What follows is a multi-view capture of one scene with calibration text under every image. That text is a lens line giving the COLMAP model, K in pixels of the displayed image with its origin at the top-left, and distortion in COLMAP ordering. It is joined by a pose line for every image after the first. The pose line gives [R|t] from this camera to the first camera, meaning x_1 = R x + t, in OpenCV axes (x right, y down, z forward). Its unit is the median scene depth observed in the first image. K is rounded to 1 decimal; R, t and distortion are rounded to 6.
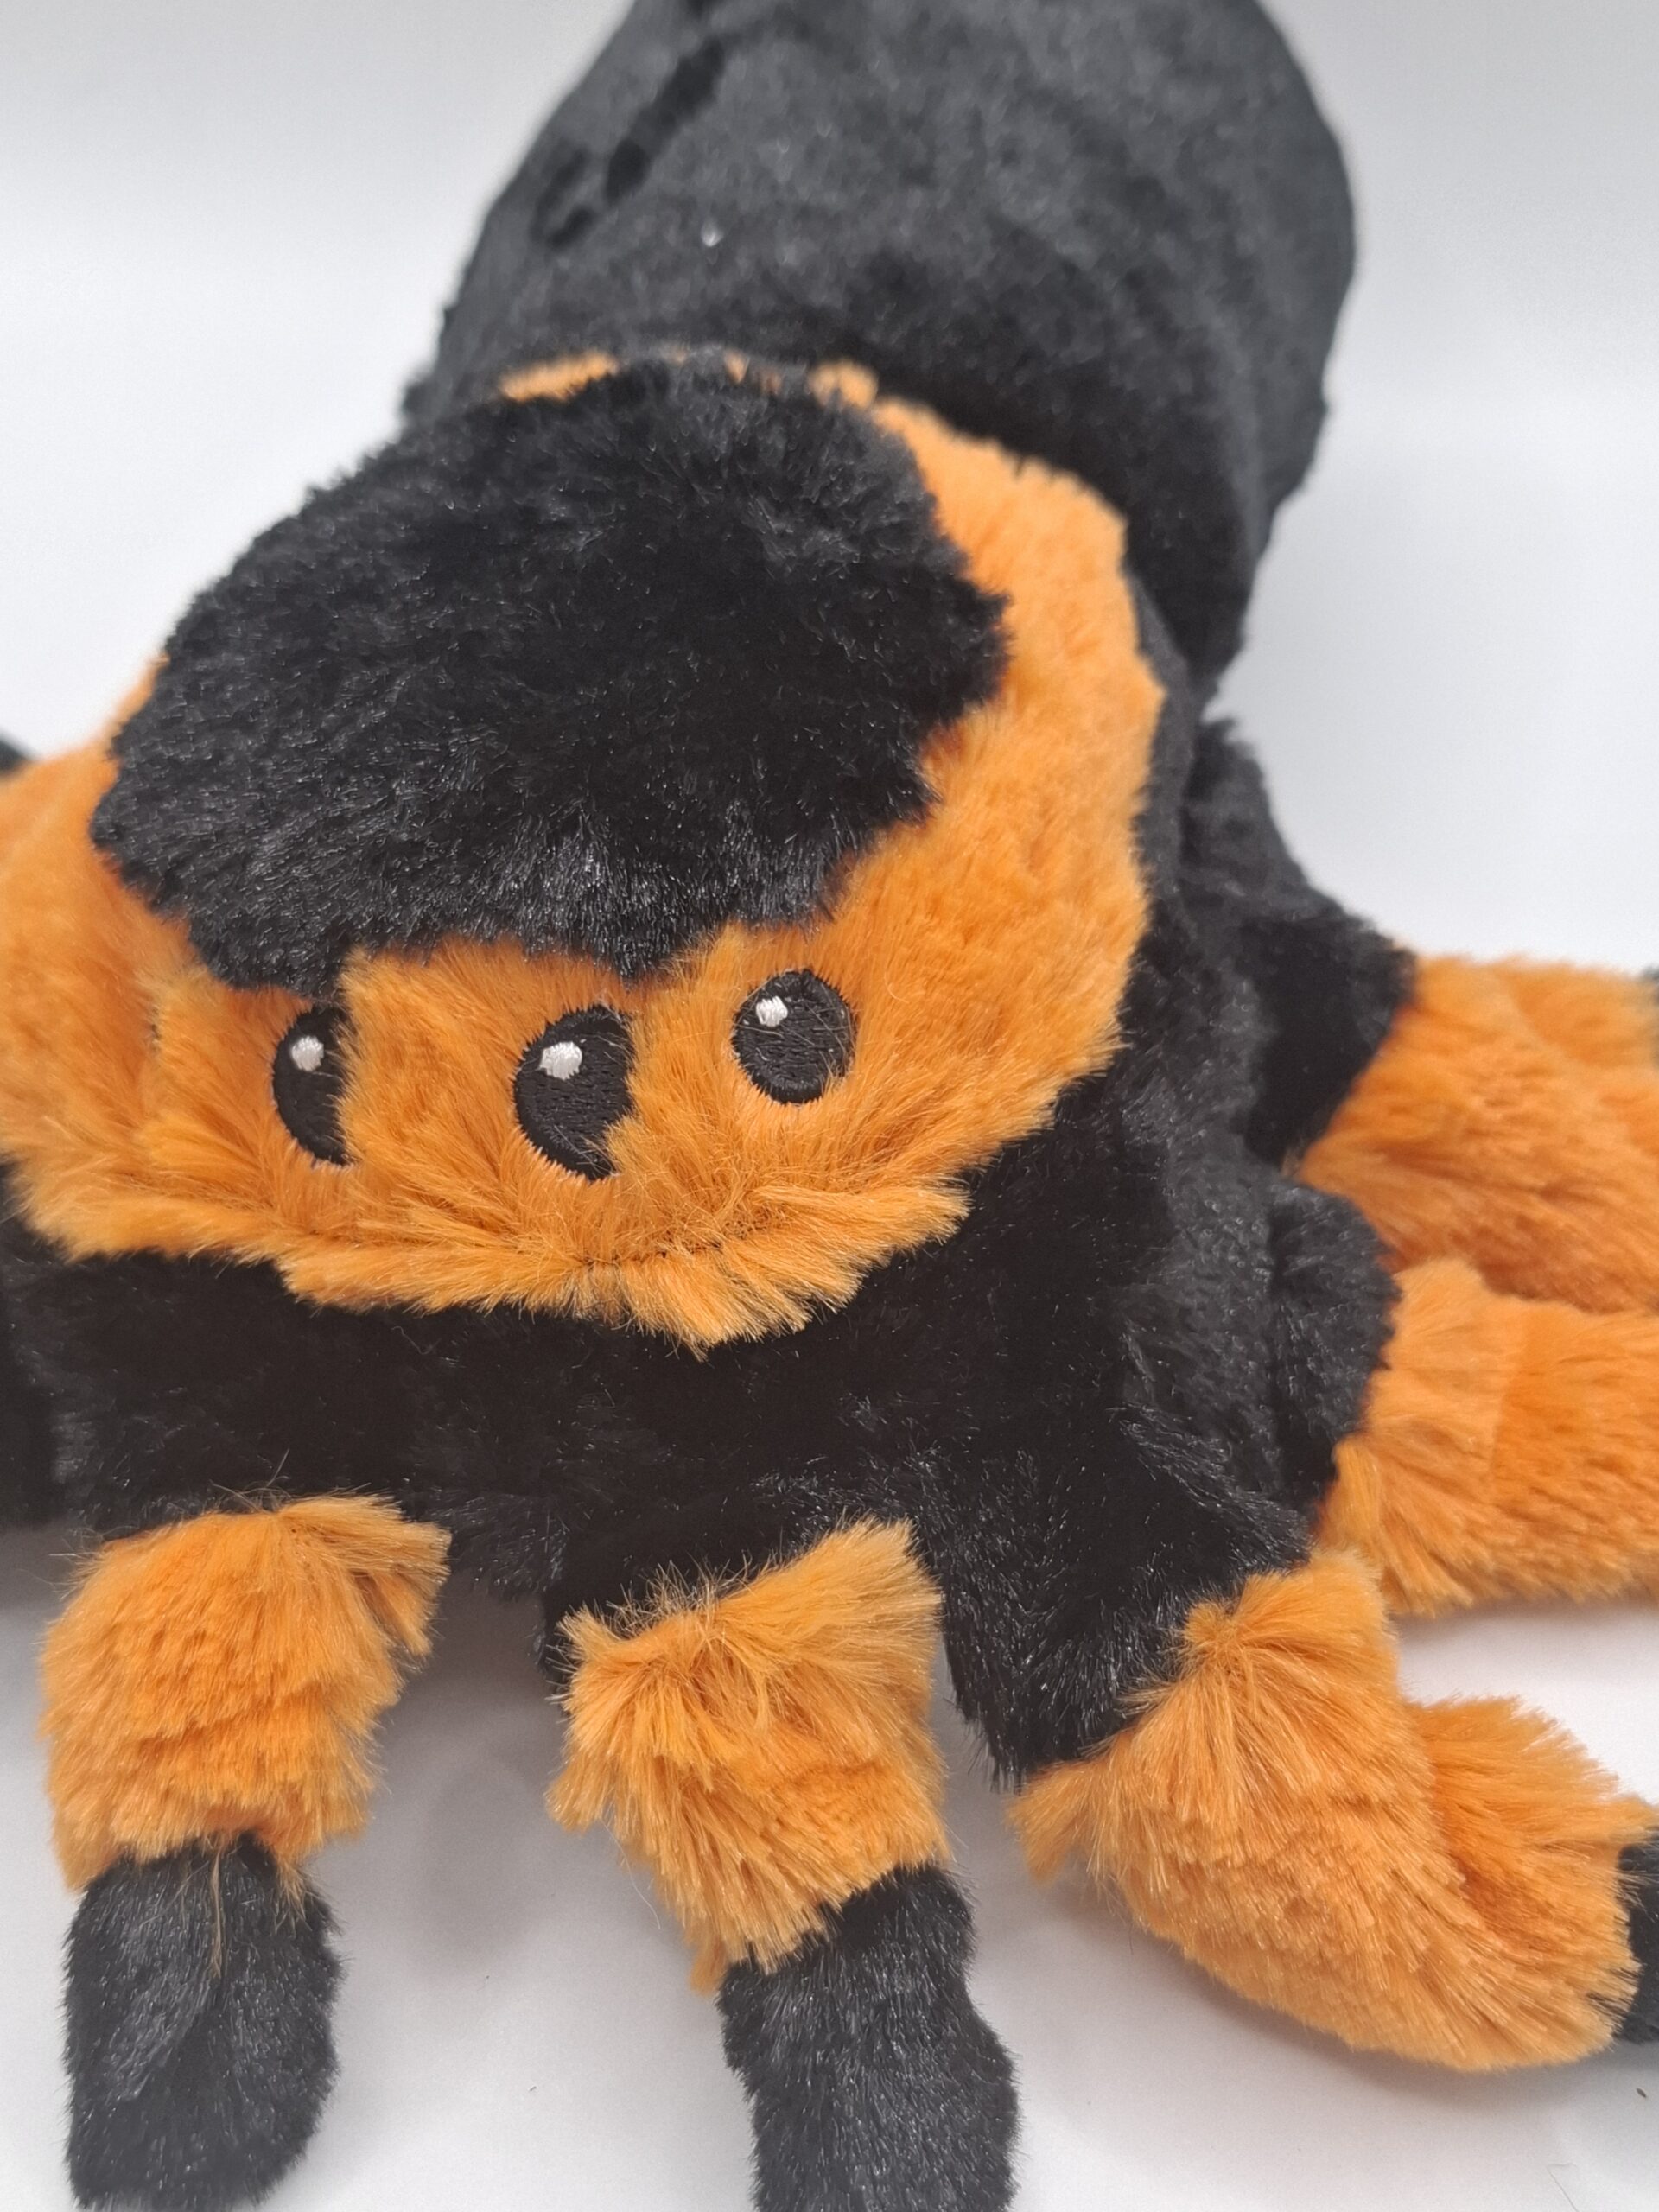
lens RADIAL K [[1701.5, 0, 829.5], [0, 1701.5, 1106.0], [0, 0, 1]] dist [0.003920, 0.002615]
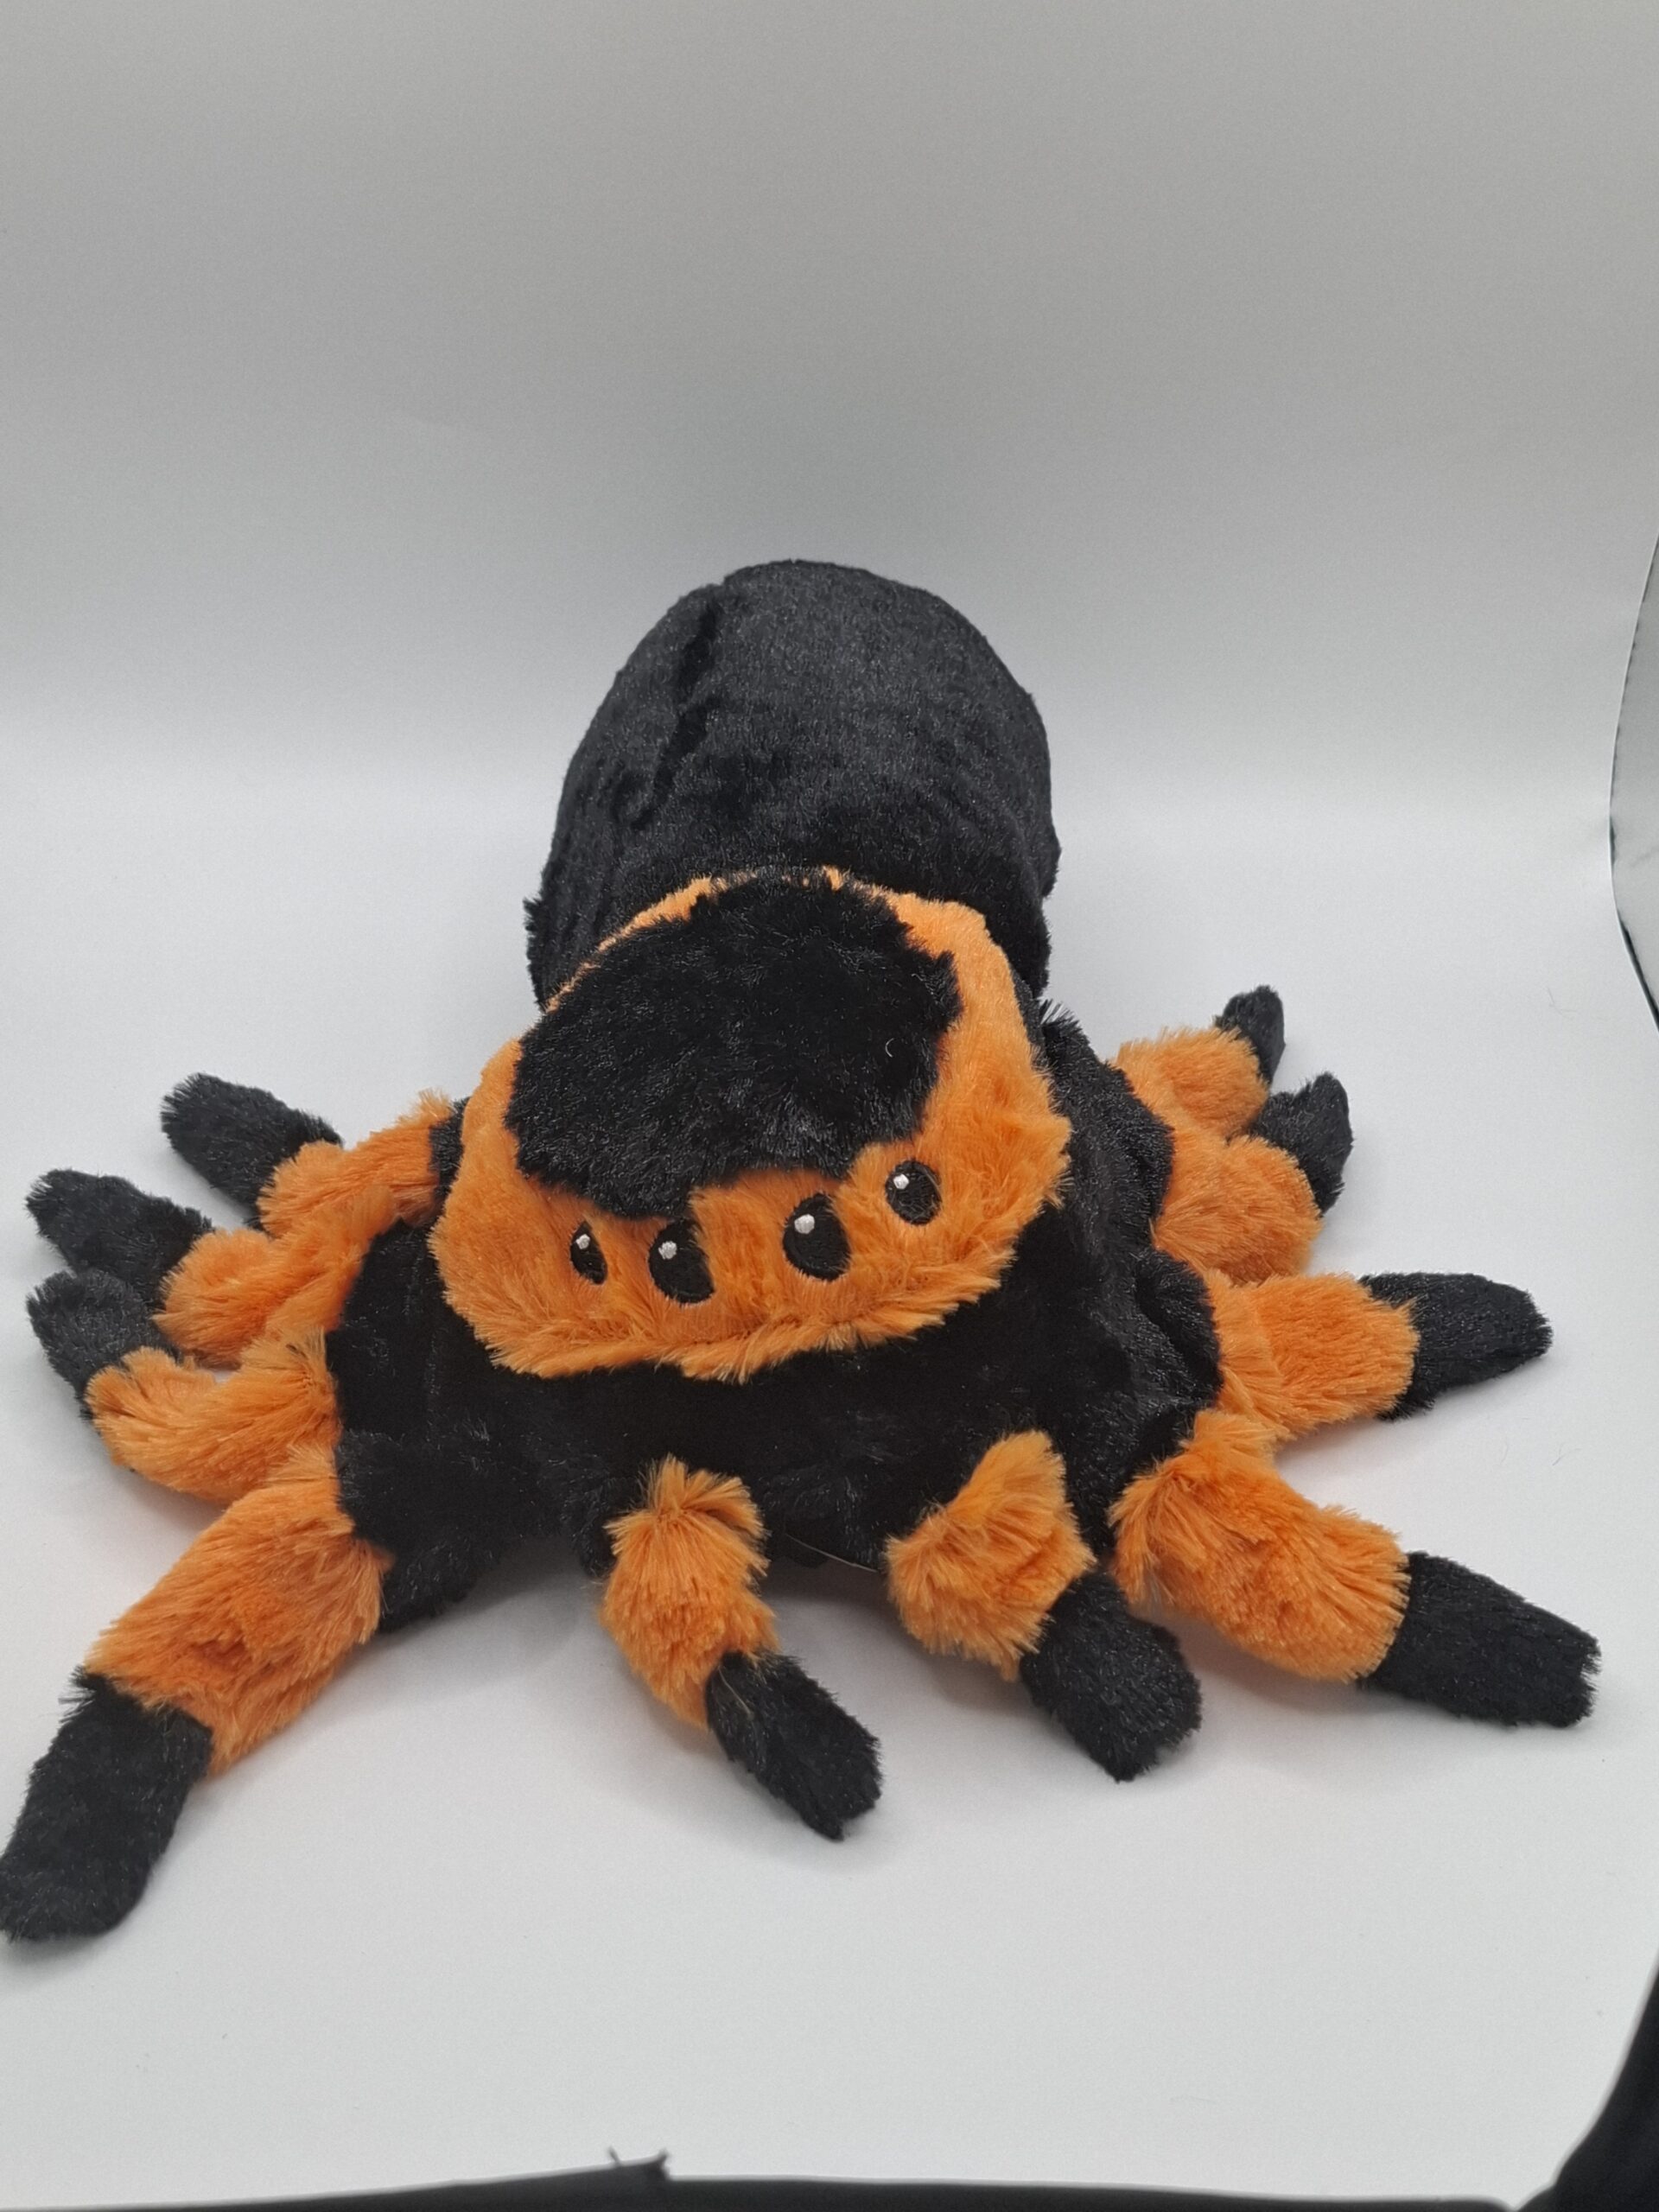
lens RADIAL K [[1701.5, 0, 829.5], [0, 1701.5, 1106.0], [0, 0, 1]] dist [0.003920, 0.002615]
pose [[0.970401, -0.172521, 0.168989, -0.438053], [0.204866, 0.958598, -0.197789, 0.237437], [-0.127870, 0.226555, 0.965568, -0.942705]]
